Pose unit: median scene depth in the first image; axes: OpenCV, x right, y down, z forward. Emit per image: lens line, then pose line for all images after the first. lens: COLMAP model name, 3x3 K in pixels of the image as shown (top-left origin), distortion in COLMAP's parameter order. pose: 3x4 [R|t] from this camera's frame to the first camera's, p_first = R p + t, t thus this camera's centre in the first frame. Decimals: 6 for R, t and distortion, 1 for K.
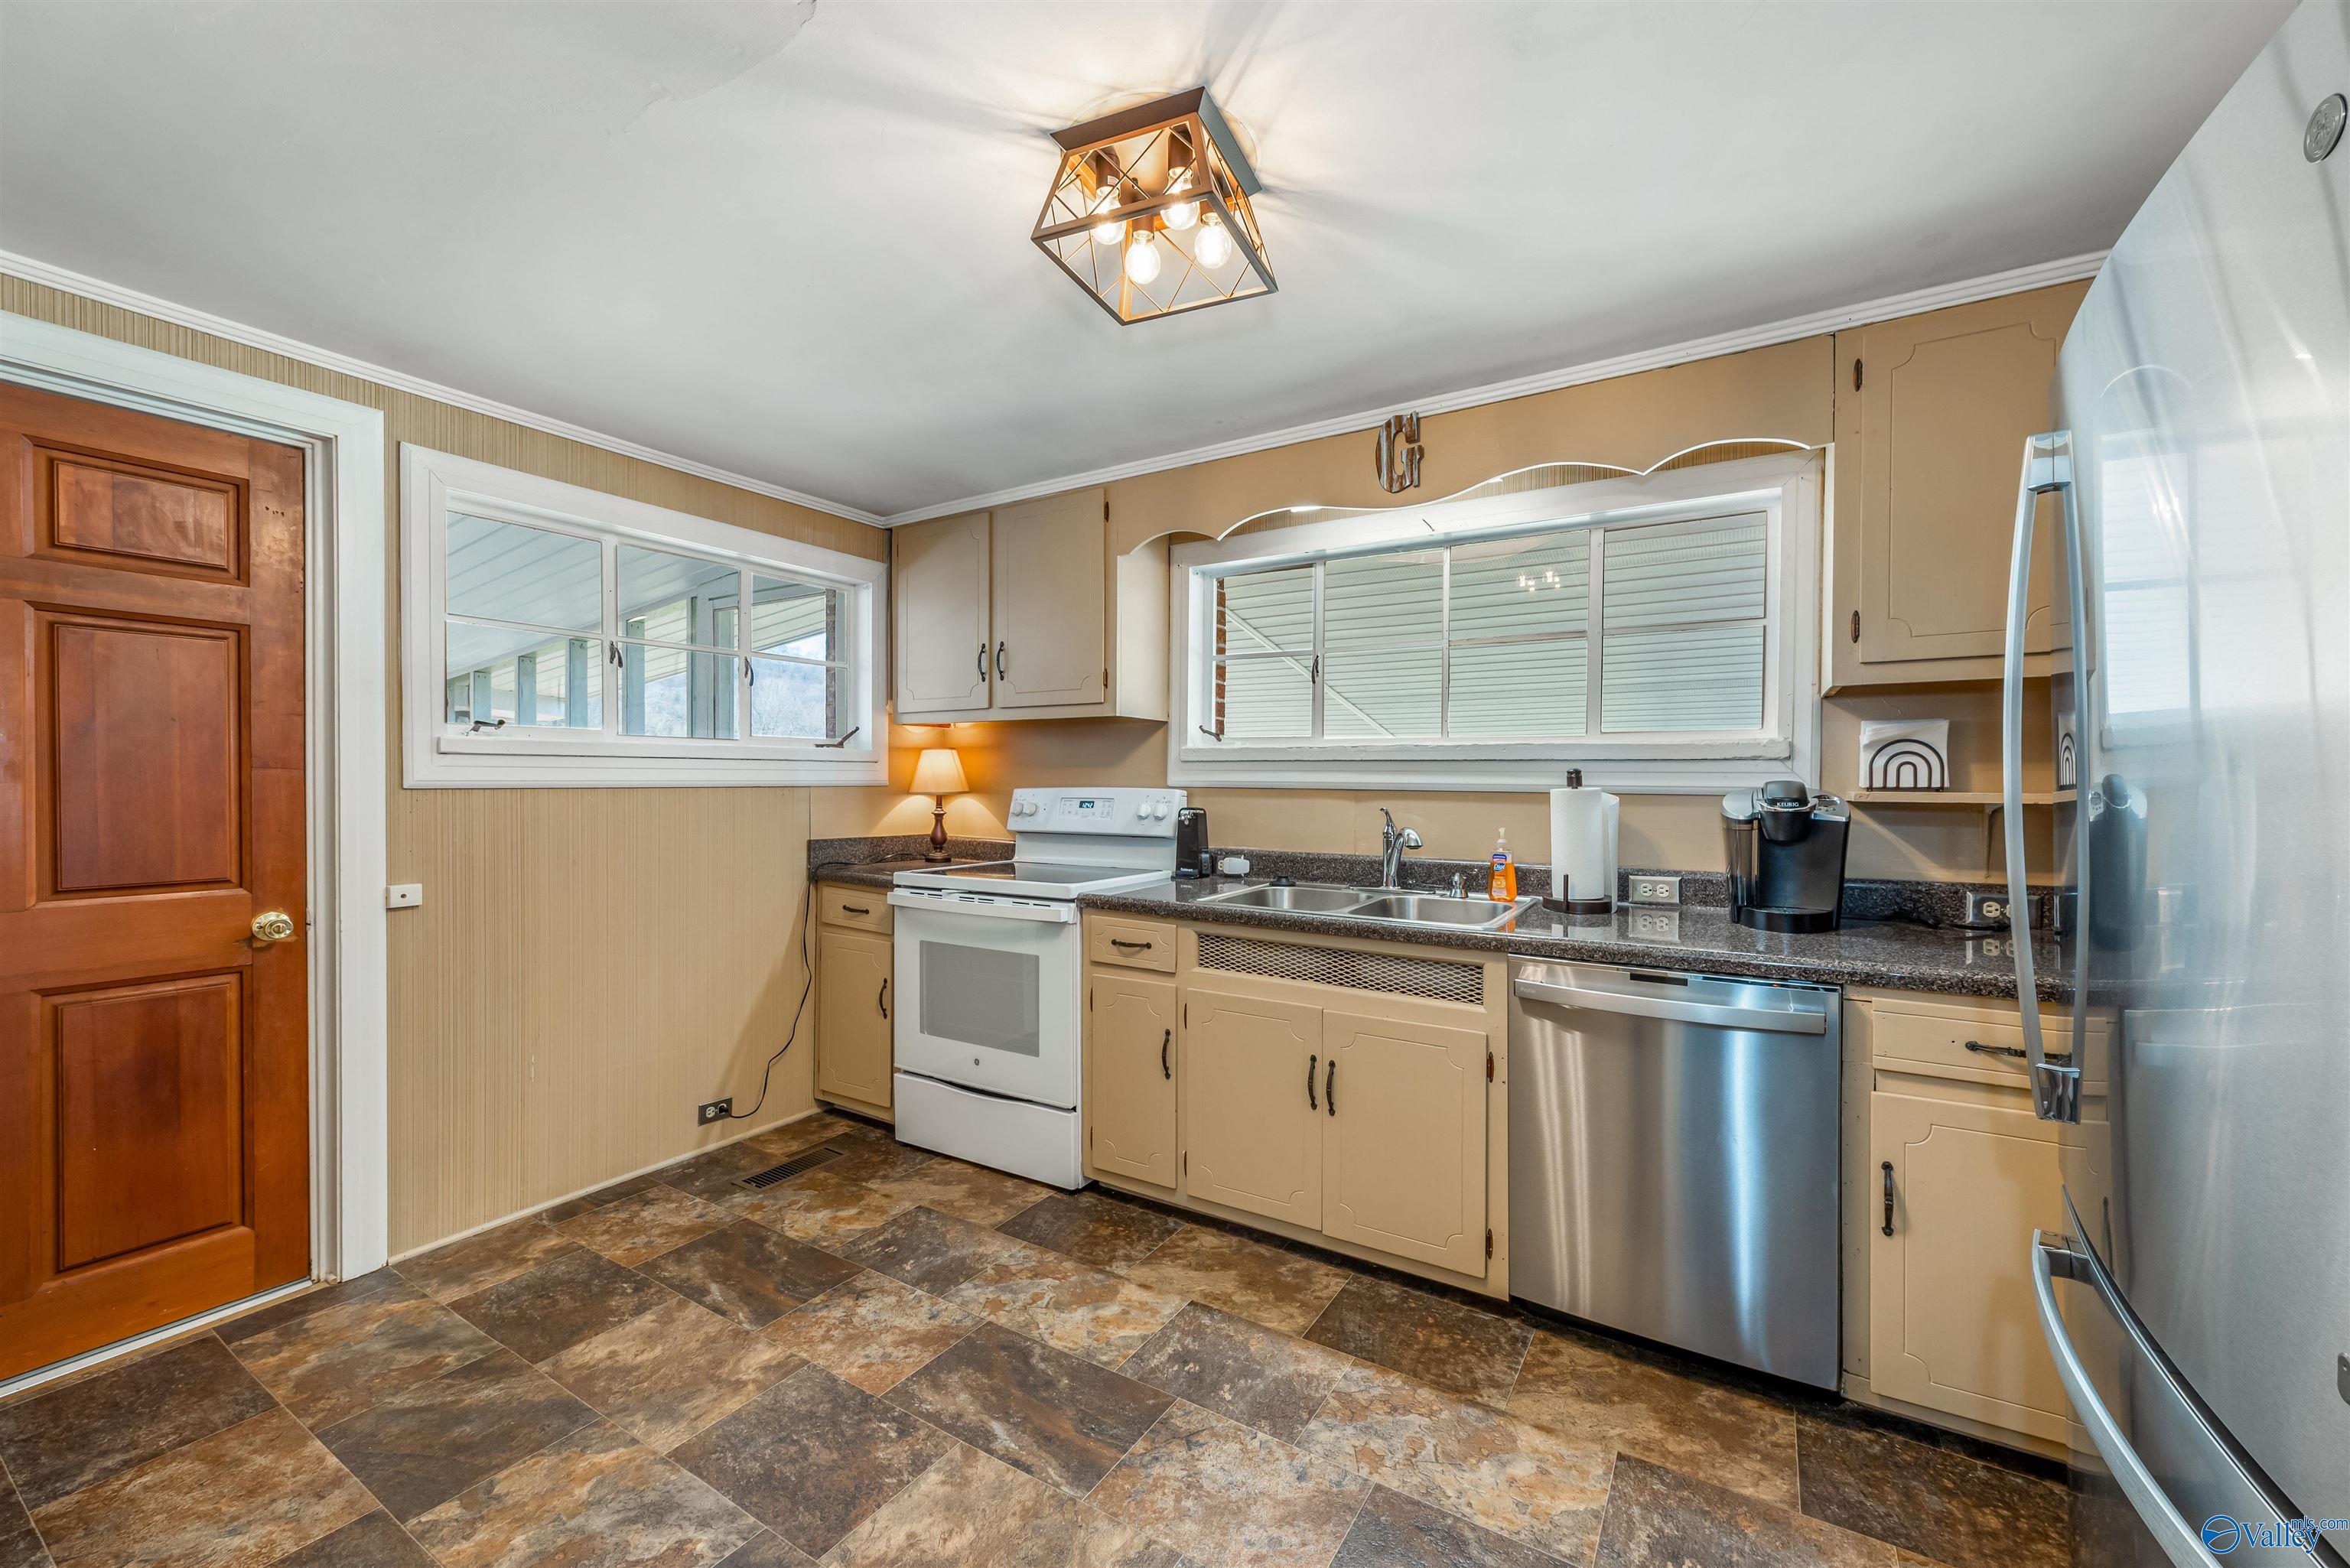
lens RADIAL K [[920.3, 0, 1208.1], [0, 920.3, 792.0], [0, 0, 1]] dist [0.005314, -0.000931]
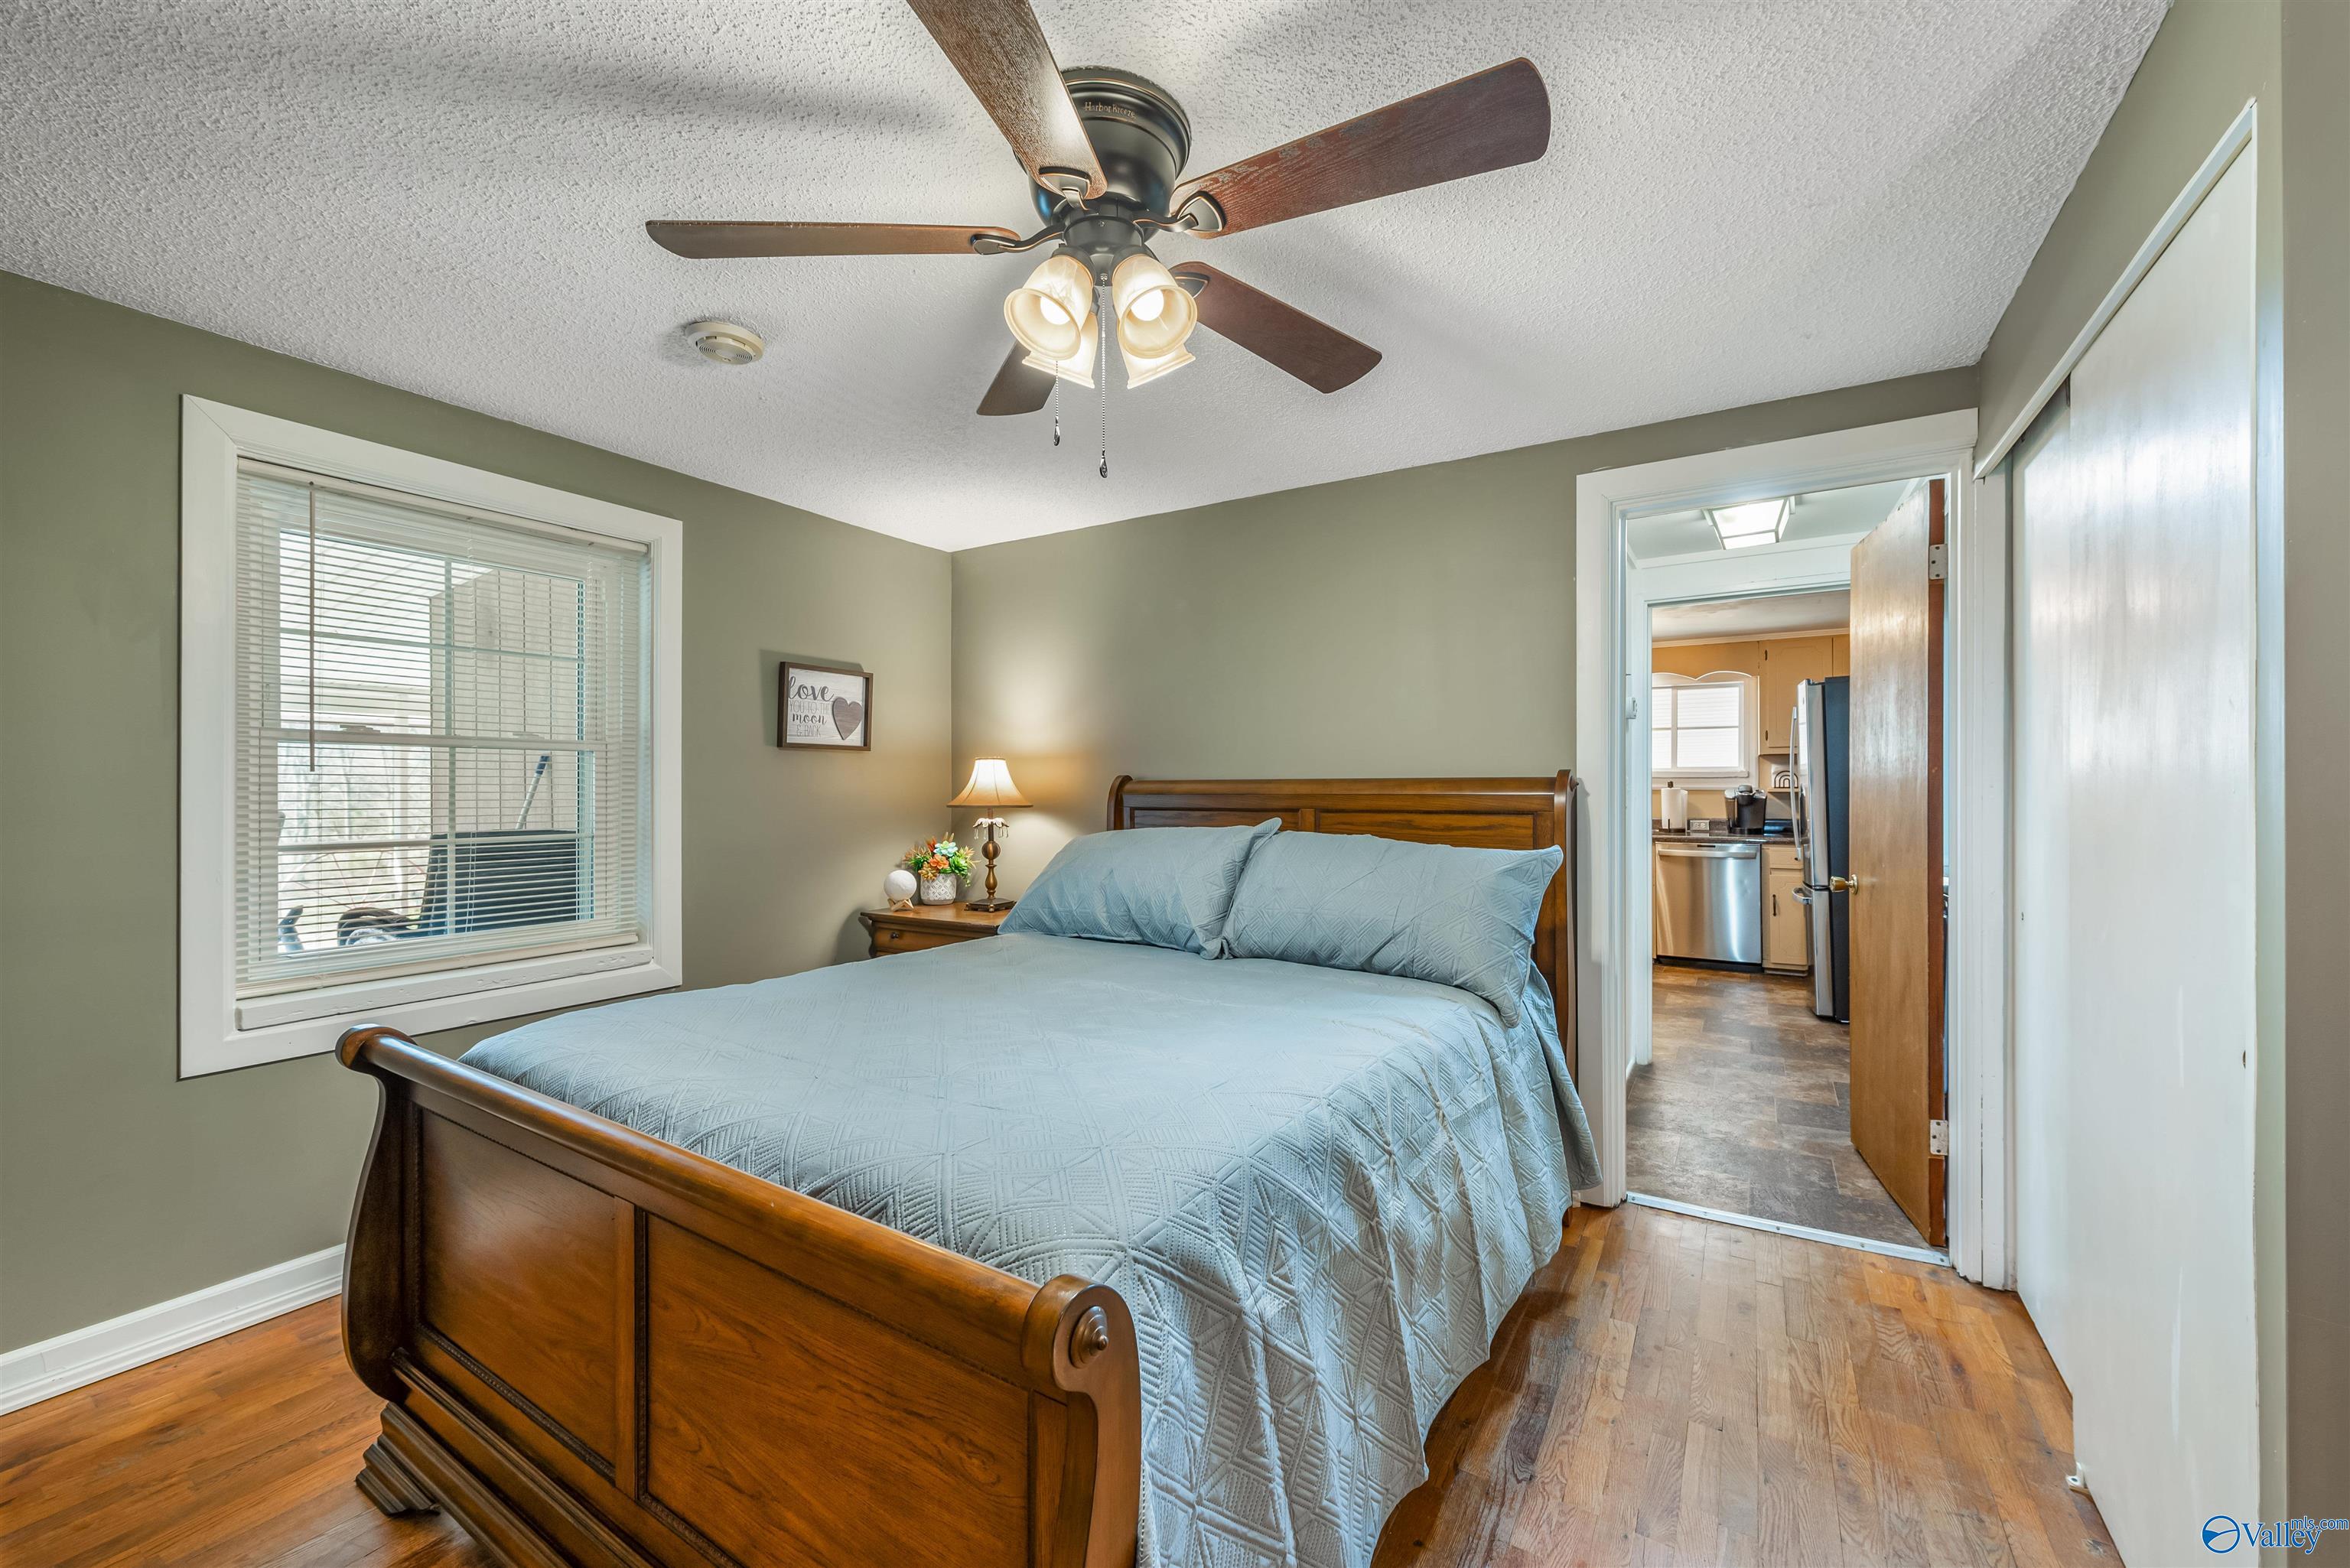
lens RADIAL K [[920.3, 0, 1181.0], [0, 920.3, 785.0], [0, 0, 1]] dist [0.005314, -0.000931]
pose [[0.999699, -0.007613, -0.023310, -1.087939], [0.007228, 0.999837, -0.016551, 0.022613], [0.023432, 0.016378, 0.999591, -1.946536]]
